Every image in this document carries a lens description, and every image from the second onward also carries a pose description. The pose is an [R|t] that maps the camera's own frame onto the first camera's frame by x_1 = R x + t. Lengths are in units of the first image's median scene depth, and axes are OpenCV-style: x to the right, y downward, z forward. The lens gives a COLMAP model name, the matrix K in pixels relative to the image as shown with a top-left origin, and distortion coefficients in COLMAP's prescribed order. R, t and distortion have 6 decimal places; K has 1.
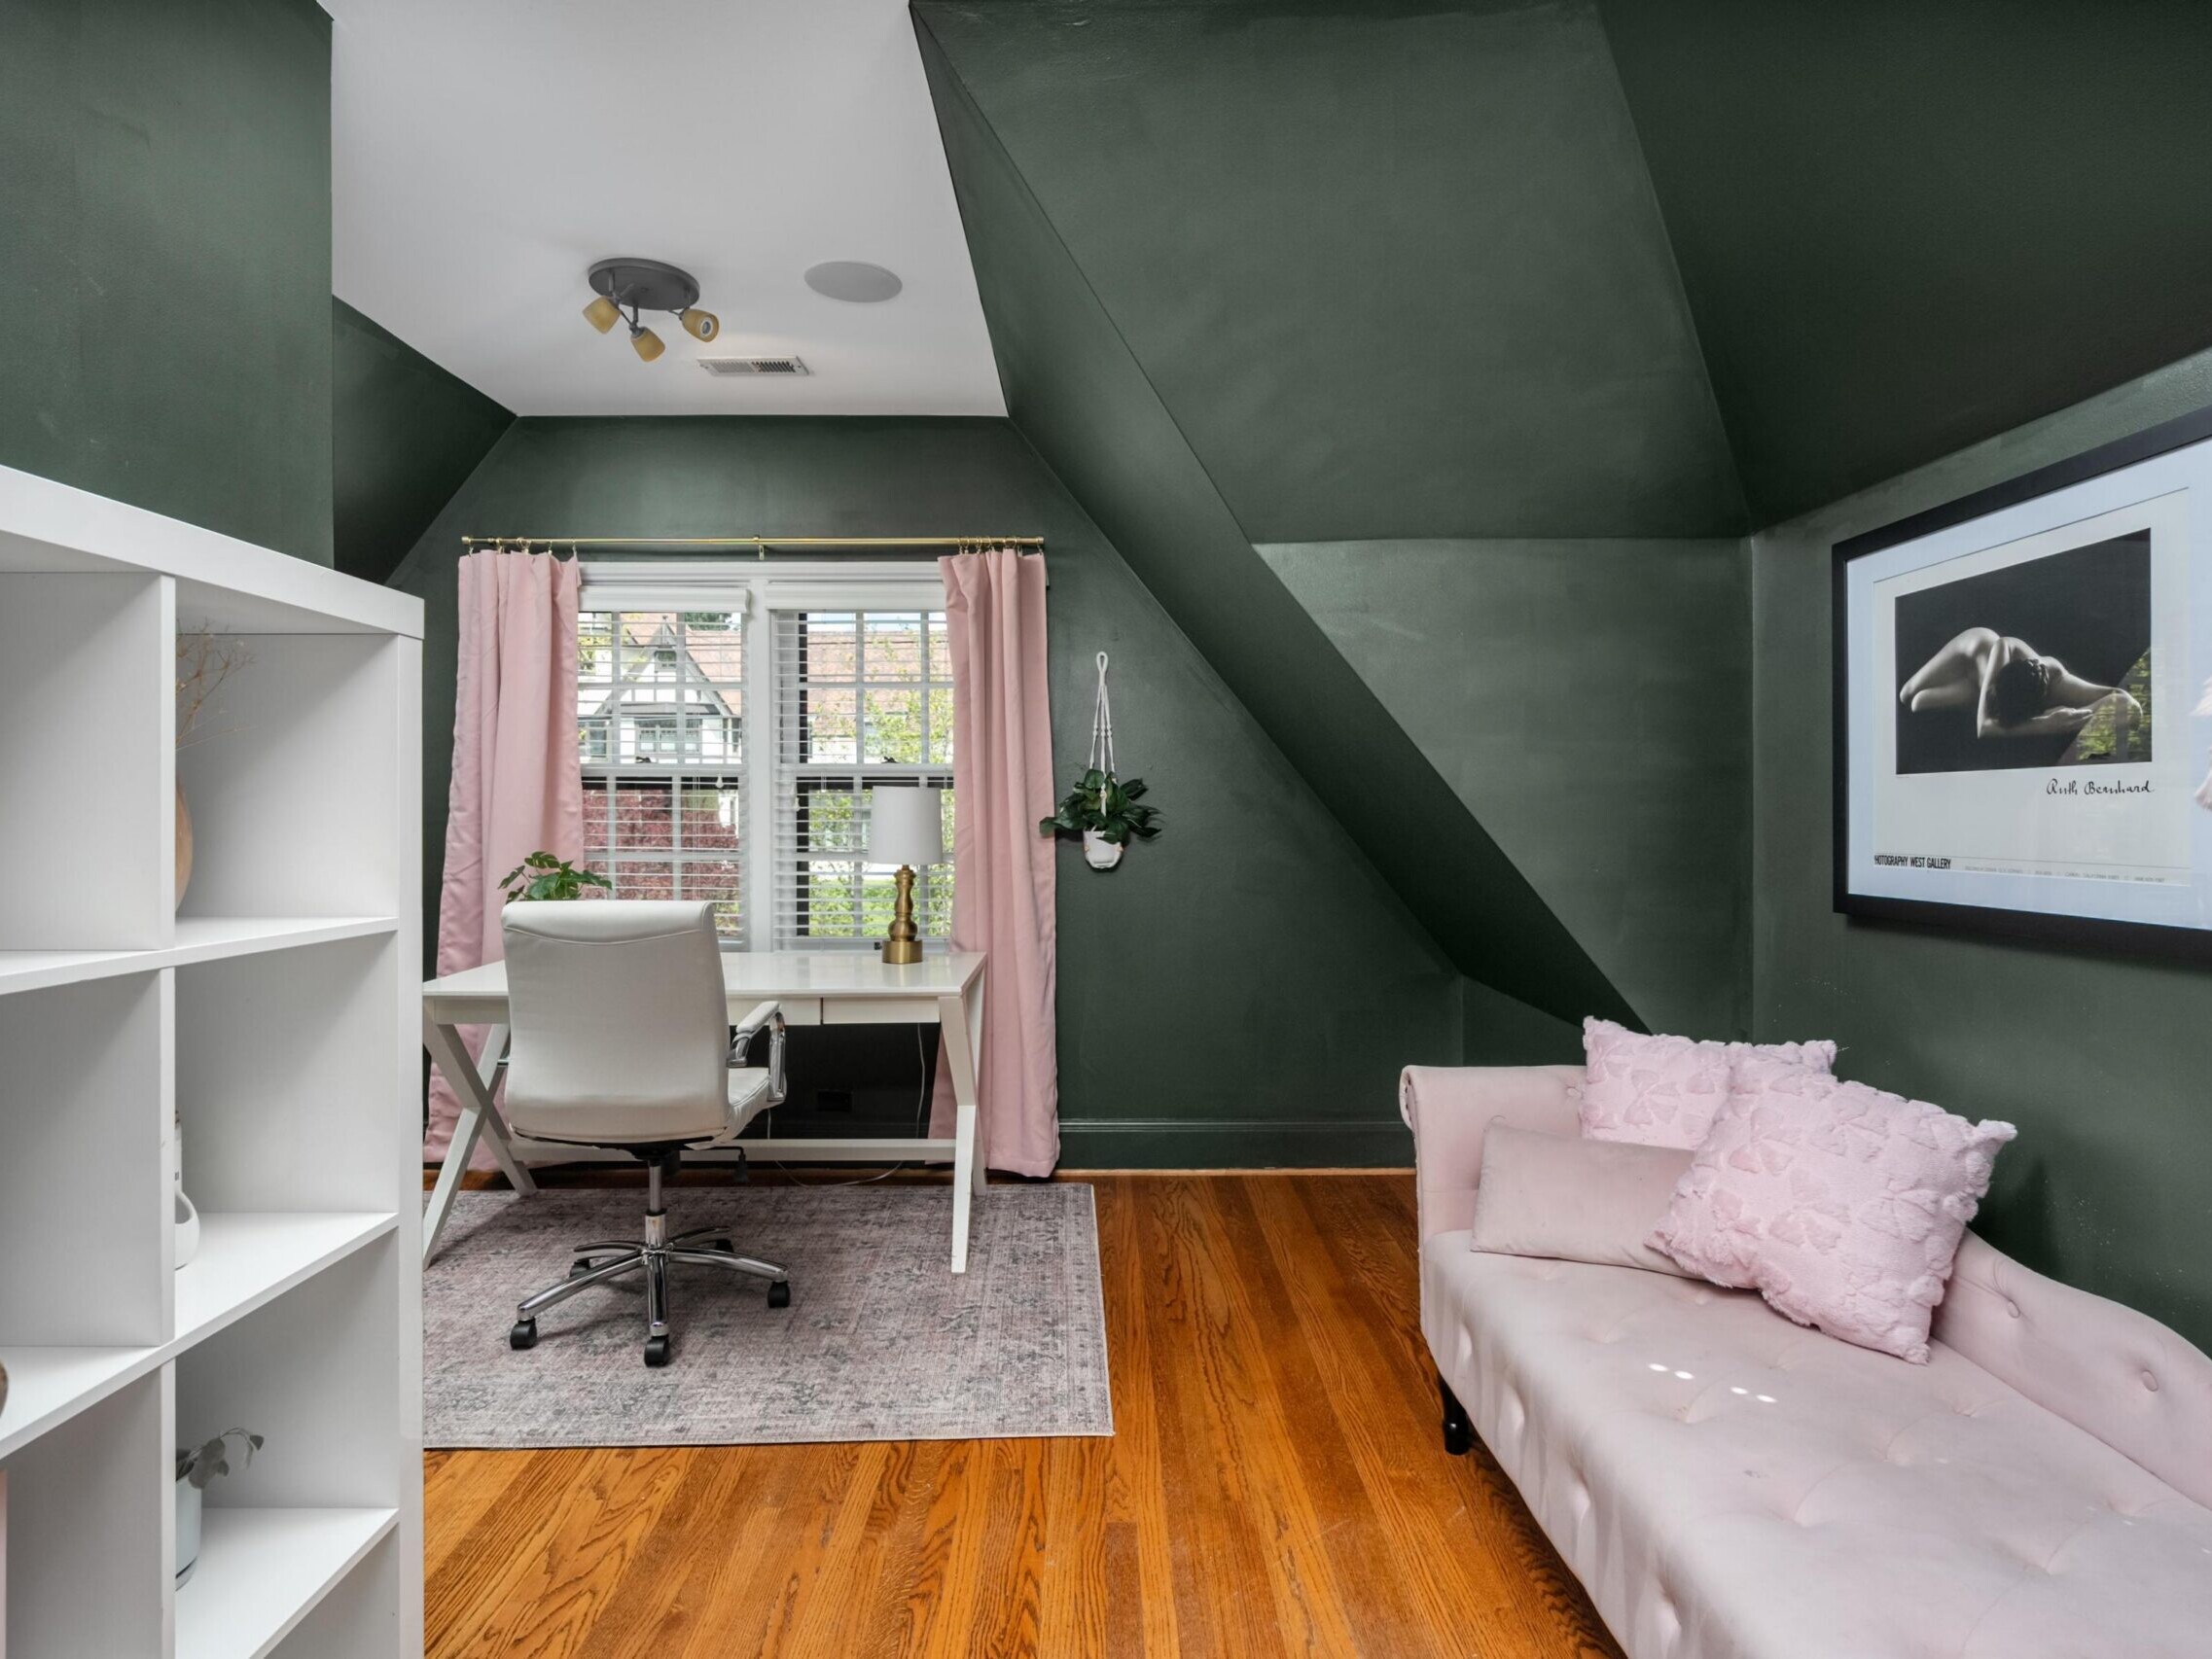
lens RADIAL K [[1192.3, 0, 1097.8], [0, 1192.3, 818.7], [0, 0, 1]] dist [-0.011557, 0.003076]
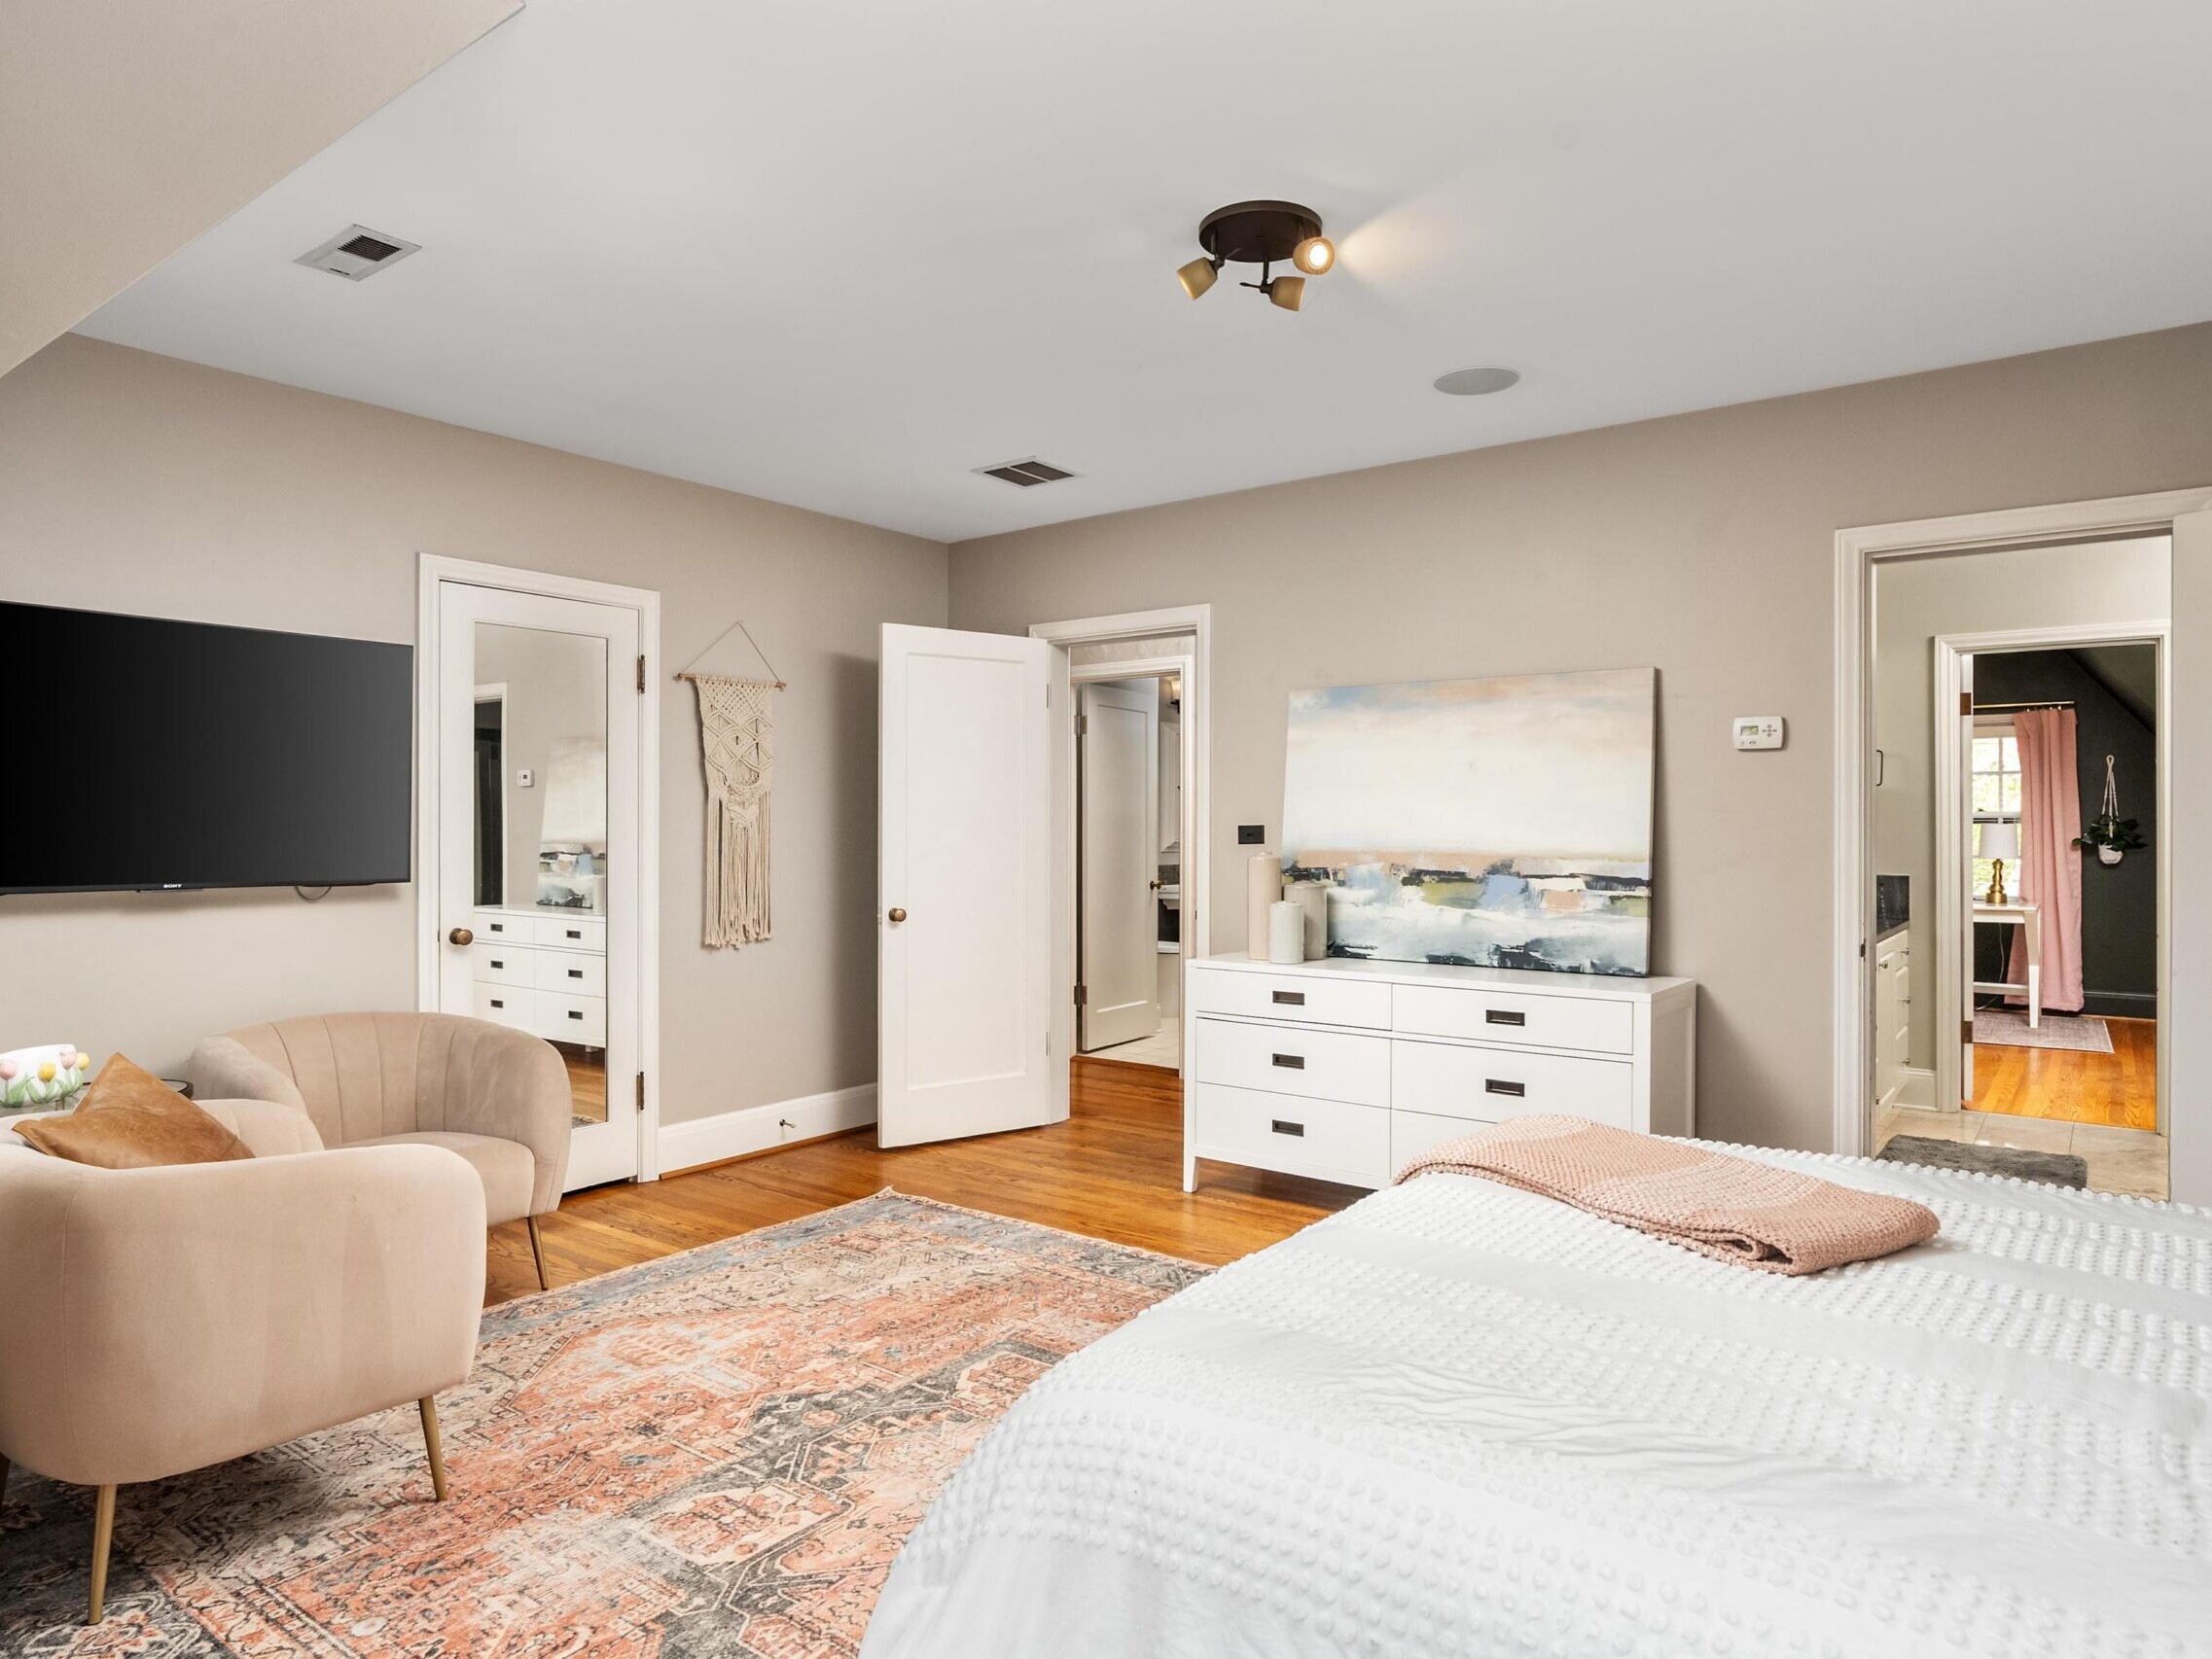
lens RADIAL K [[1316.4, 0, 1100.5], [0, 1316.4, 819.7], [0, 0, 1]] dist [-0.007071, 0.003639]
pose [[0.793461, 0.000335, -0.608621, -0.000303], [-0.009575, 0.999883, -0.011931, 0.009983], [0.608546, 0.015294, 0.793371, -1.806560]]
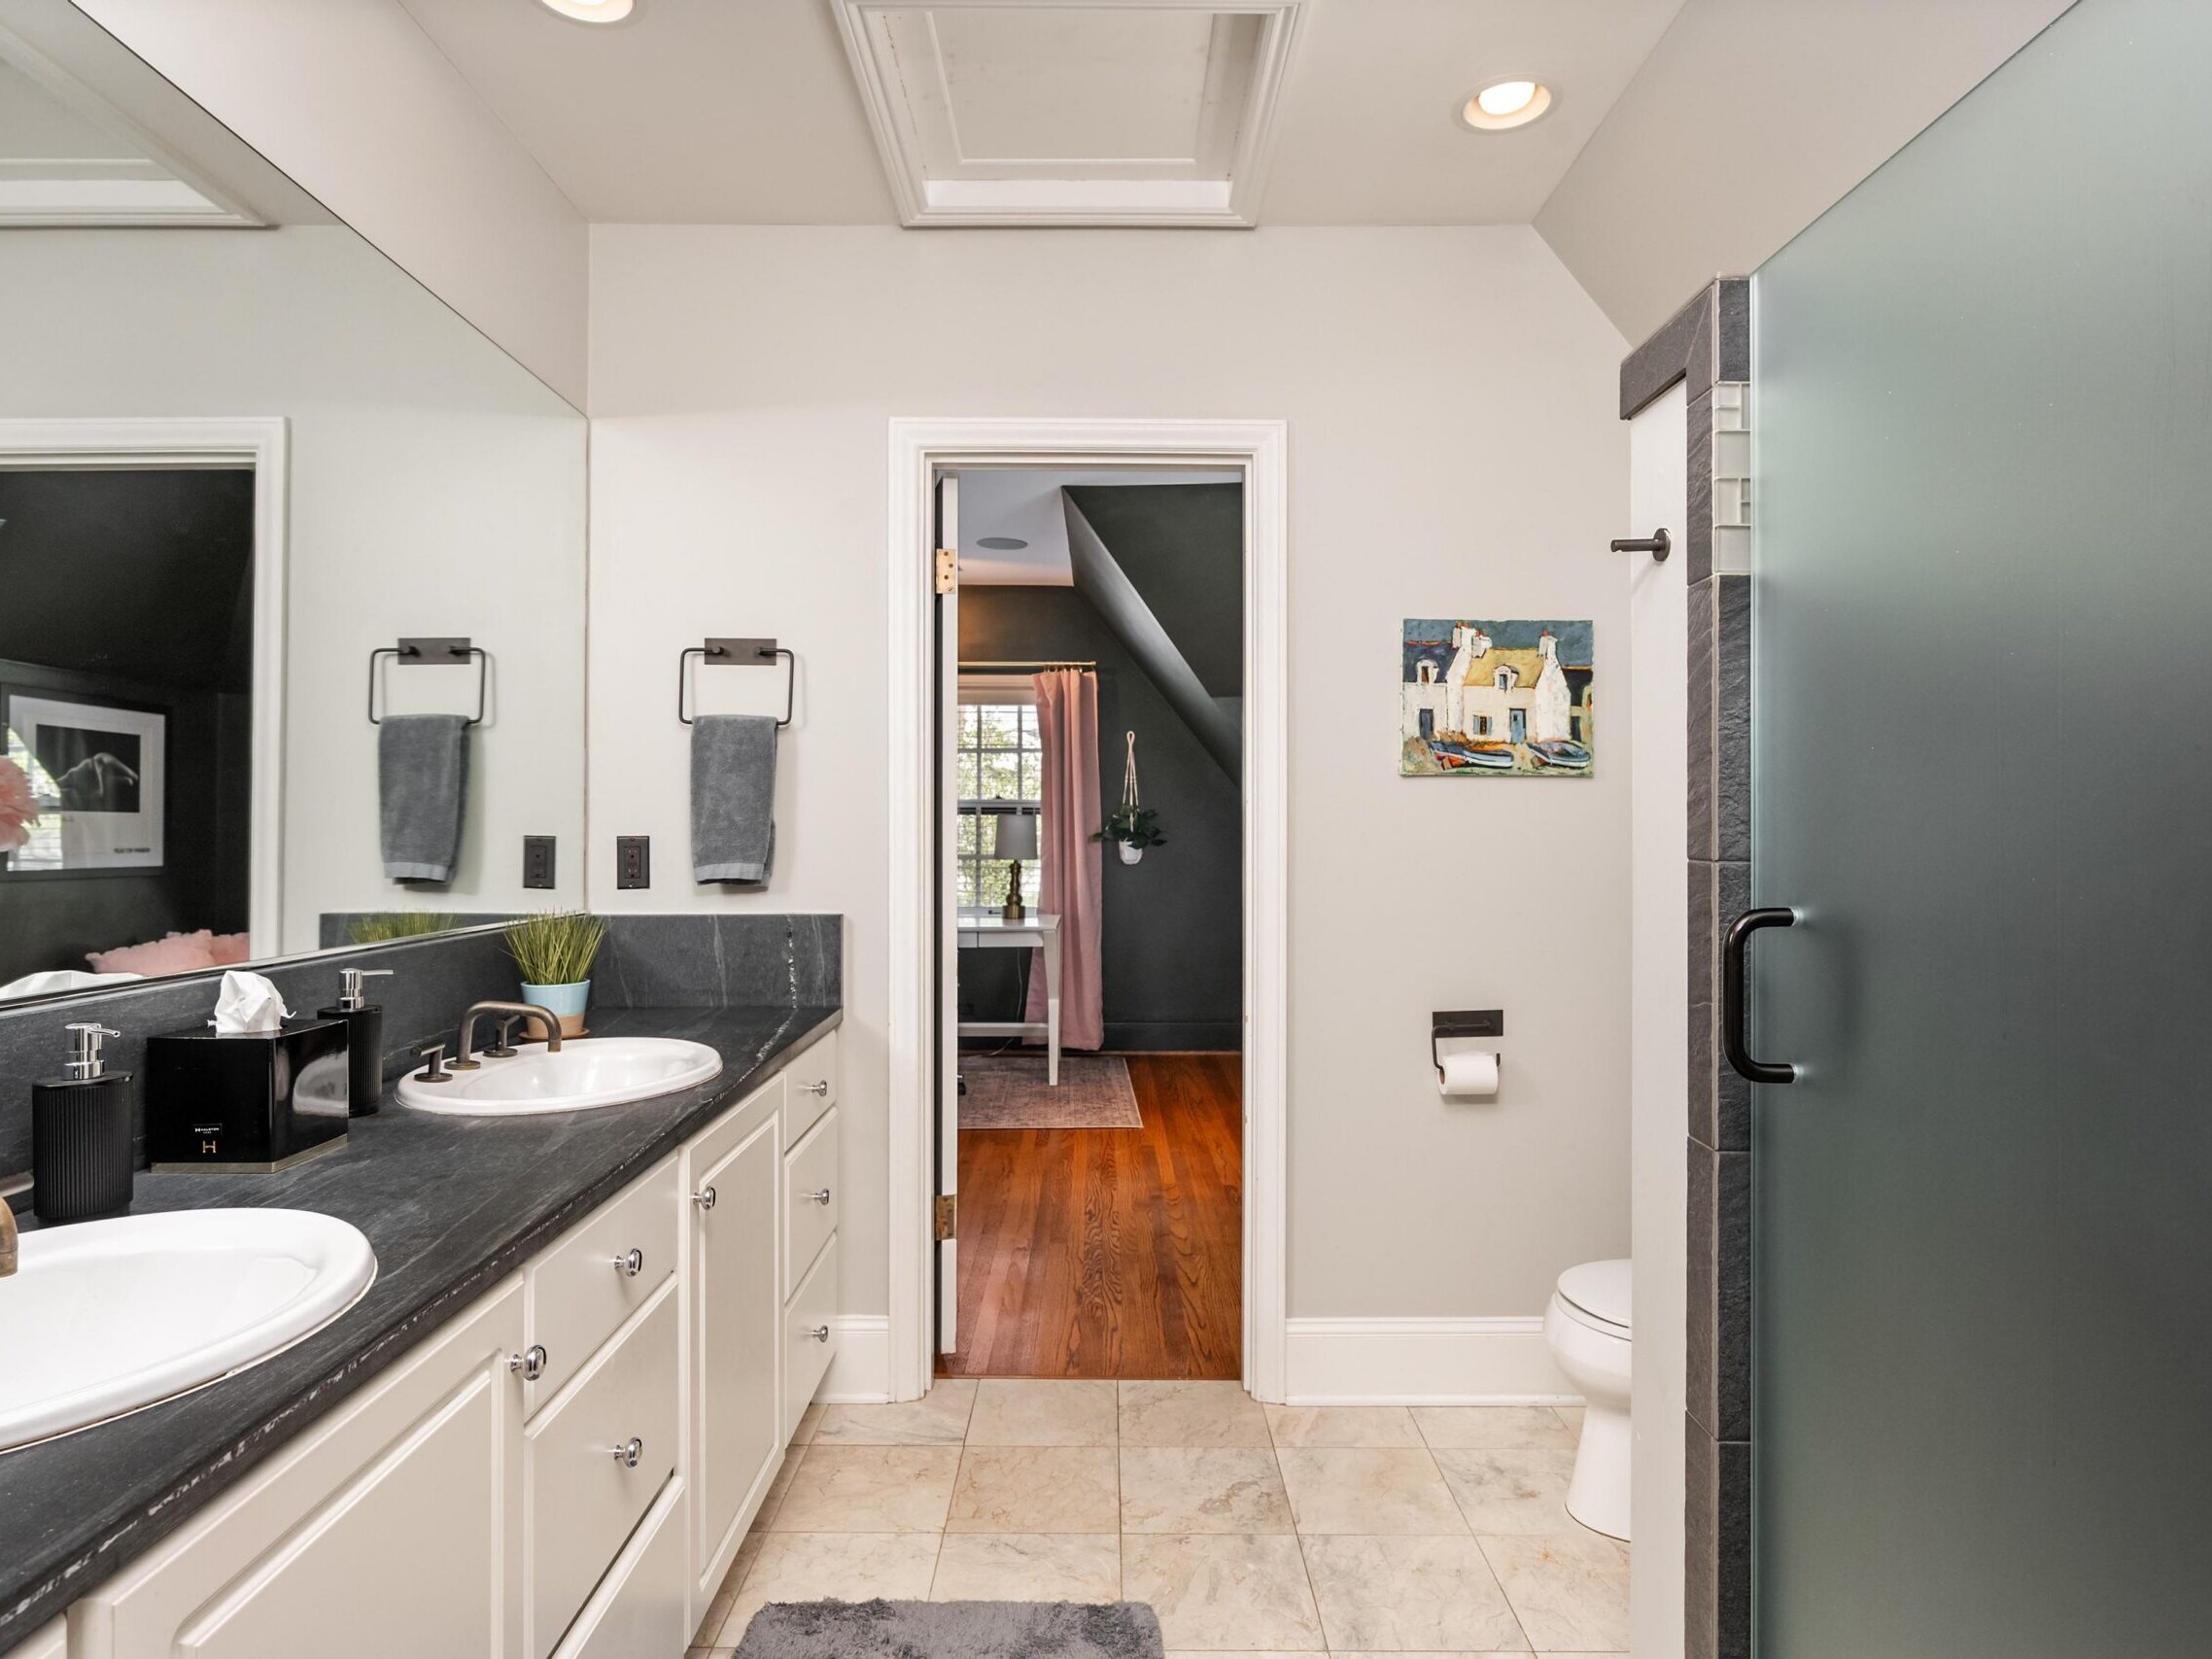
lens RADIAL K [[1242.6, 0, 1121.1], [0, 1242.6, 841.3], [0, 0, 1]] dist [0.026625, 0.000379]
pose [[0.999867, 0.002922, 0.016019, -0.037559], [-0.002998, 0.999984, 0.004706, 0.002422], [-0.016005, -0.004753, 0.999861, -0.714566]]
